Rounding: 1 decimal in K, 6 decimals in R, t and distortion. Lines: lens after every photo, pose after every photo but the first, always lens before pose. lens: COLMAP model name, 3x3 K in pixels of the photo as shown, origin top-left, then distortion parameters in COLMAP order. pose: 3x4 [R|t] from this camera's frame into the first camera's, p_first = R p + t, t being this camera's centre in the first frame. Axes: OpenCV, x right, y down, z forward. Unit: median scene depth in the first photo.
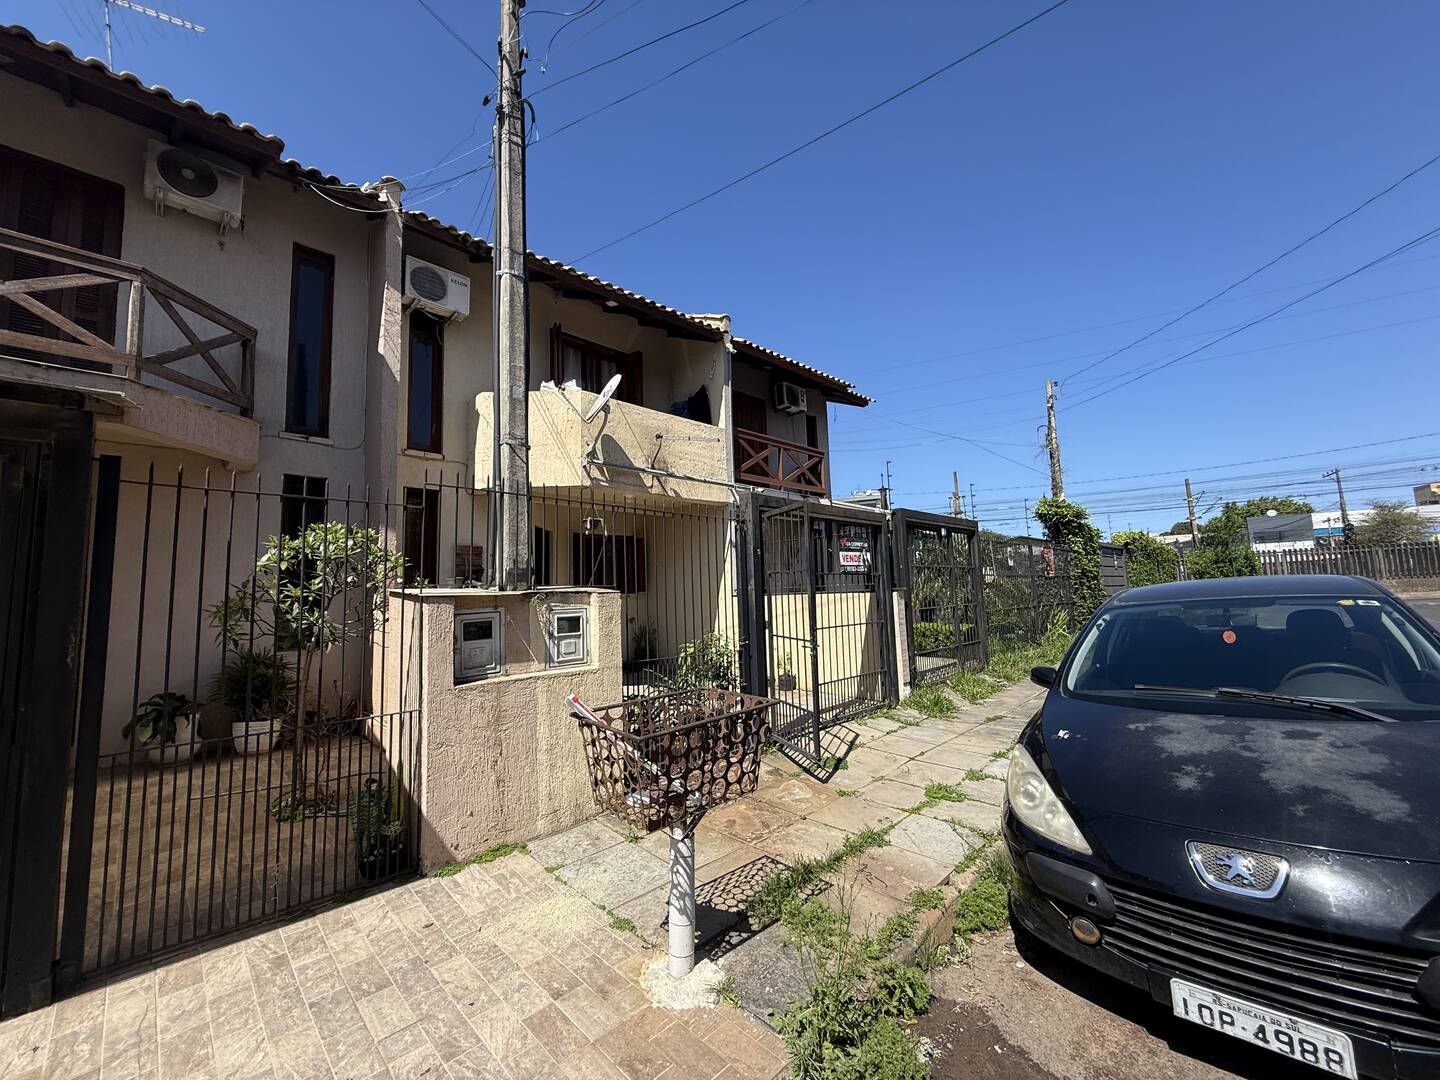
lens RADIAL K [[589.5, 0, 720.0], [0, 589.5, 540.0], [0, 0, 1]] dist [-0.000326, 0.000155]
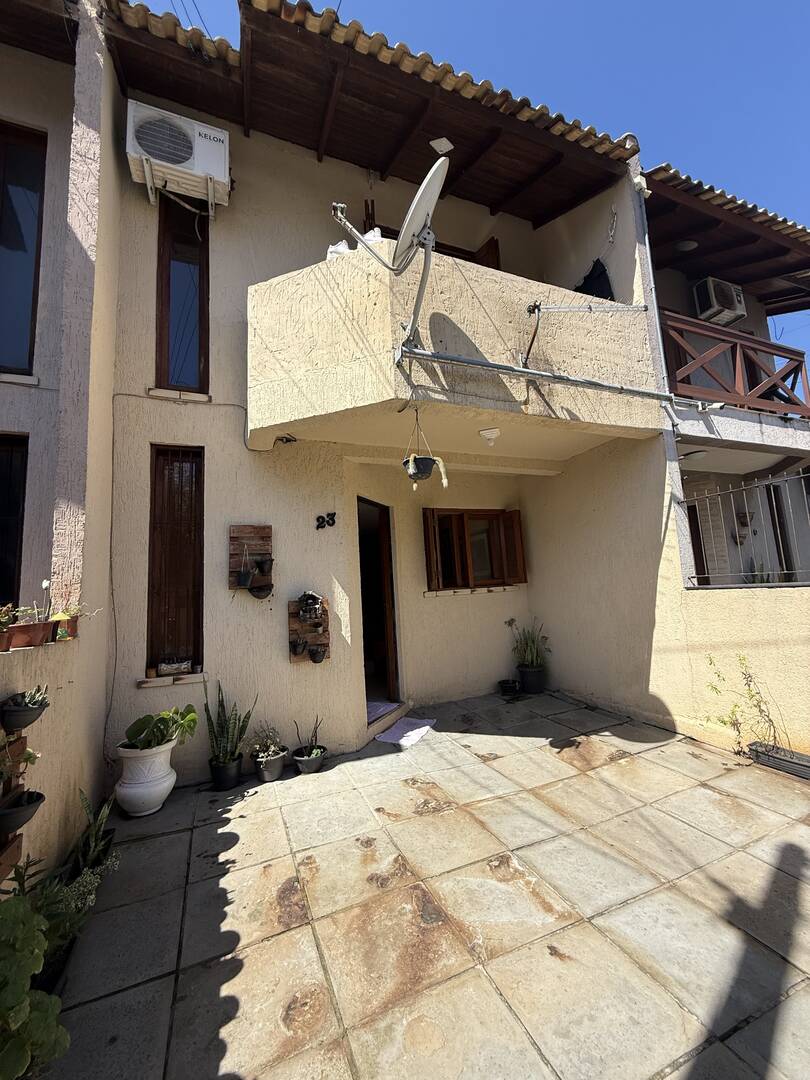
lens RADIAL K [[426.8, 0, 400.4], [0, 426.8, 538.3], [0, 0, 1]] dist [-0.001213, 0.000258]
pose [[0.917835, -0.066694, -0.391318, -0.081559], [0.064505, 0.997741, -0.018754, 0.044196], [0.391685, -0.008029, 0.920064, 0.619575]]
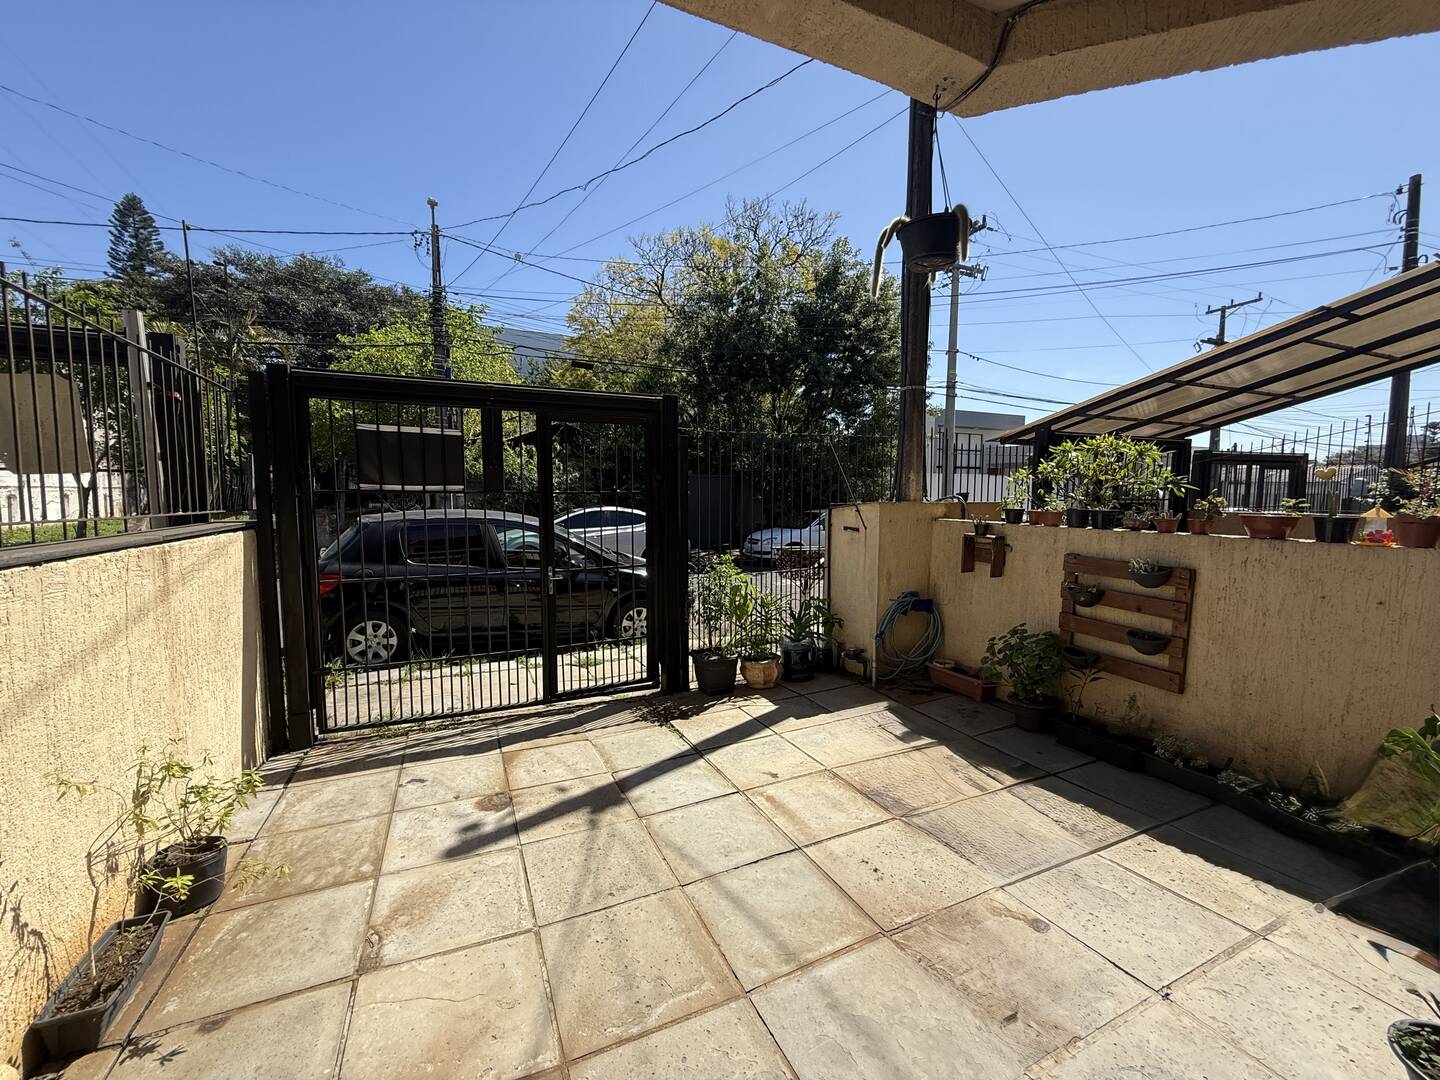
lens RADIAL K [[573.4, 0, 718.4], [0, 573.4, 541.6], [0, 0, 1]] dist [-0.001287, 0.000240]
pose [[-0.935350, 0.007584, 0.353642, -0.218205], [-0.005306, 0.999357, -0.035467, 0.106956], [-0.353683, -0.035051, -0.934708, 1.257081]]
